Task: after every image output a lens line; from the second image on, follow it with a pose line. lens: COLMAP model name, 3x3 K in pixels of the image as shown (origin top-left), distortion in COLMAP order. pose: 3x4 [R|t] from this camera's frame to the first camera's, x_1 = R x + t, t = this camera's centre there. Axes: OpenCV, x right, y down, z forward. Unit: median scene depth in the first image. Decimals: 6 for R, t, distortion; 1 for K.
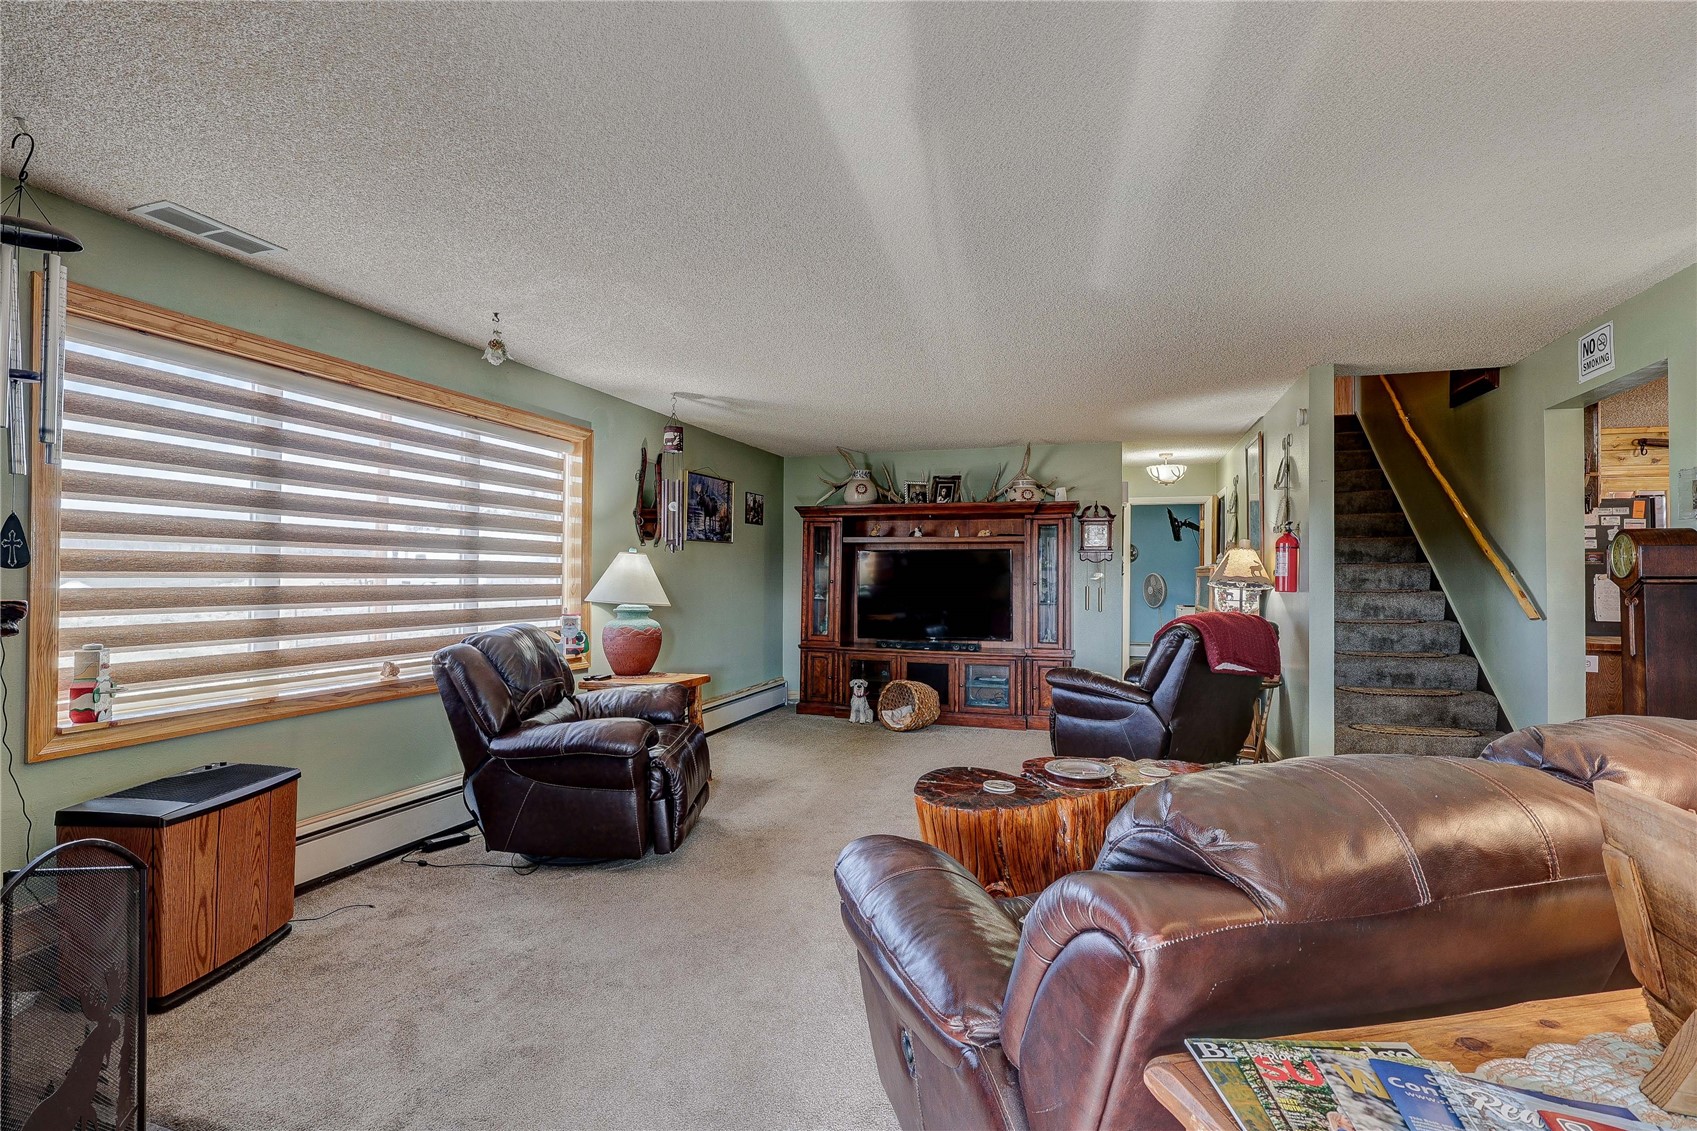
lens RADIAL K [[836.3, 0, 848.5], [0, 836.3, 565.5], [0, 0, 1]] dist [0.000209, -0.000829]
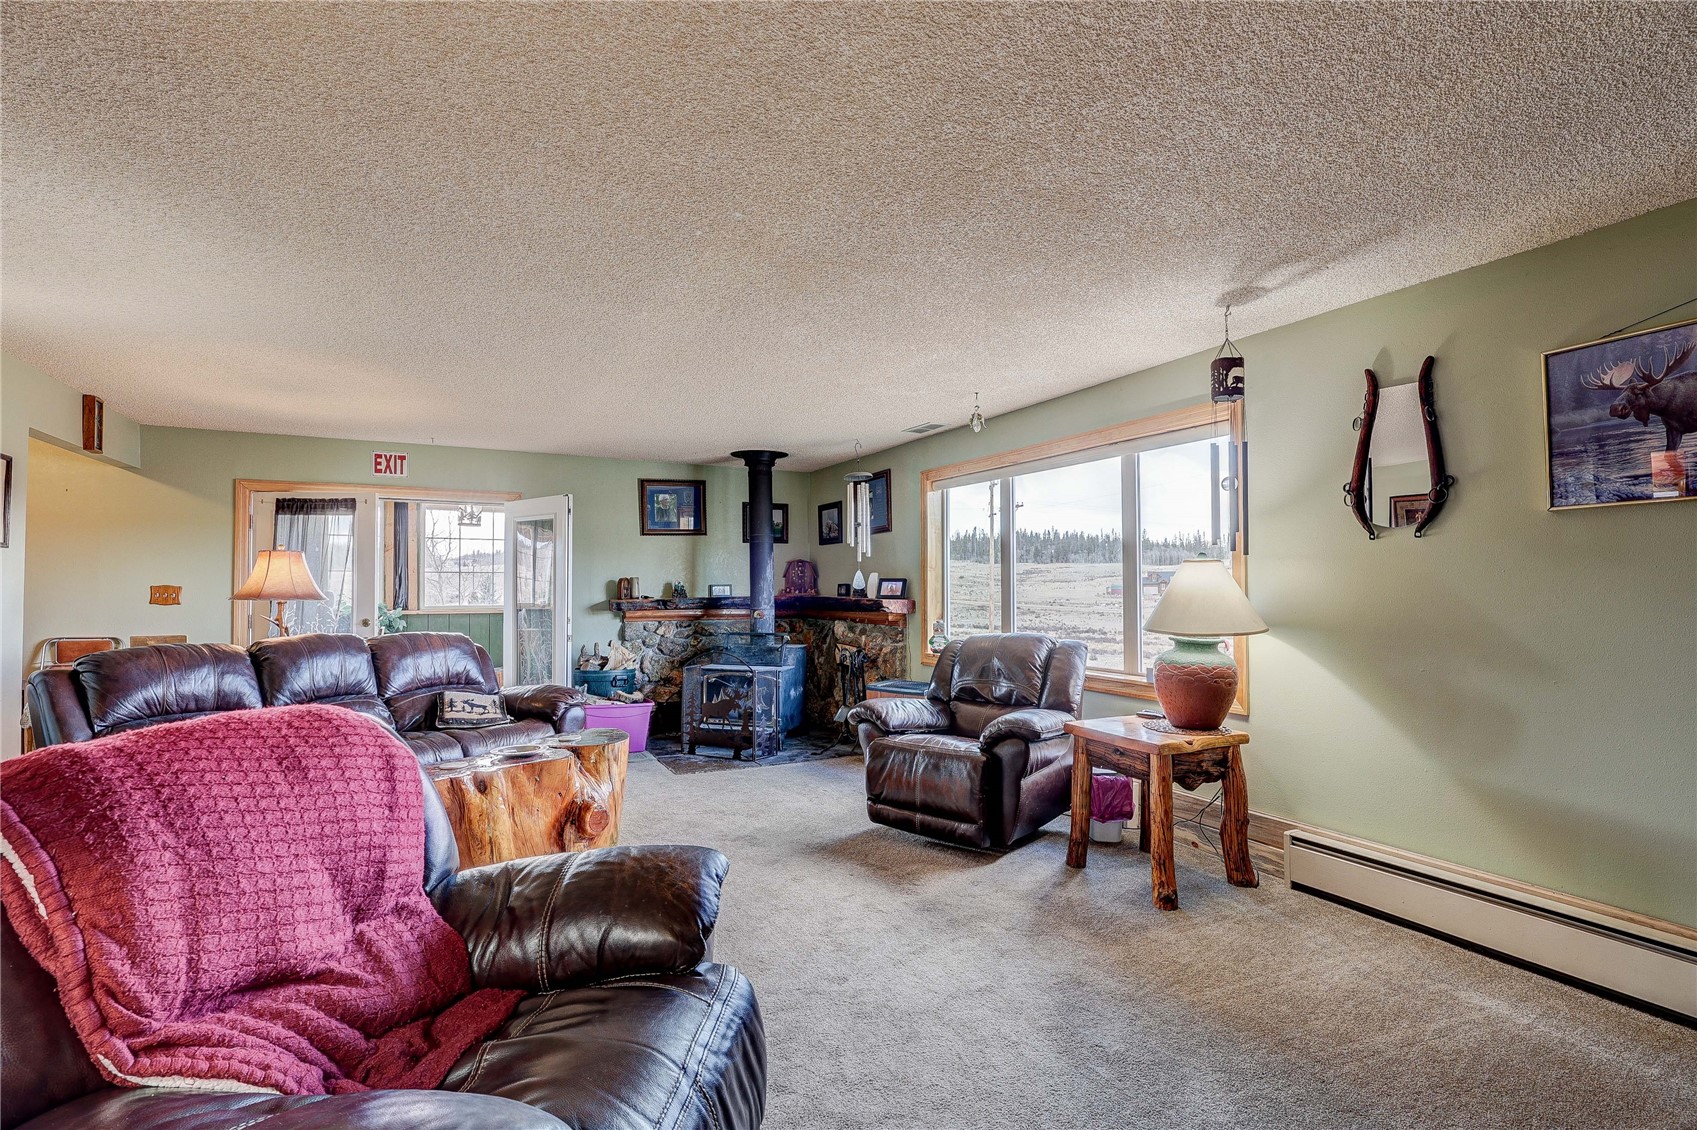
lens RADIAL K [[836.3, 0, 848.5], [0, 836.3, 565.0], [0, 0, 1]] dist [0.000209, -0.000829]
pose [[-0.699979, -0.023389, -0.713780, 0.422202], [0.009895, 0.999050, -0.042440, 0.016967], [0.714095, -0.036770, -0.699082, 1.143889]]
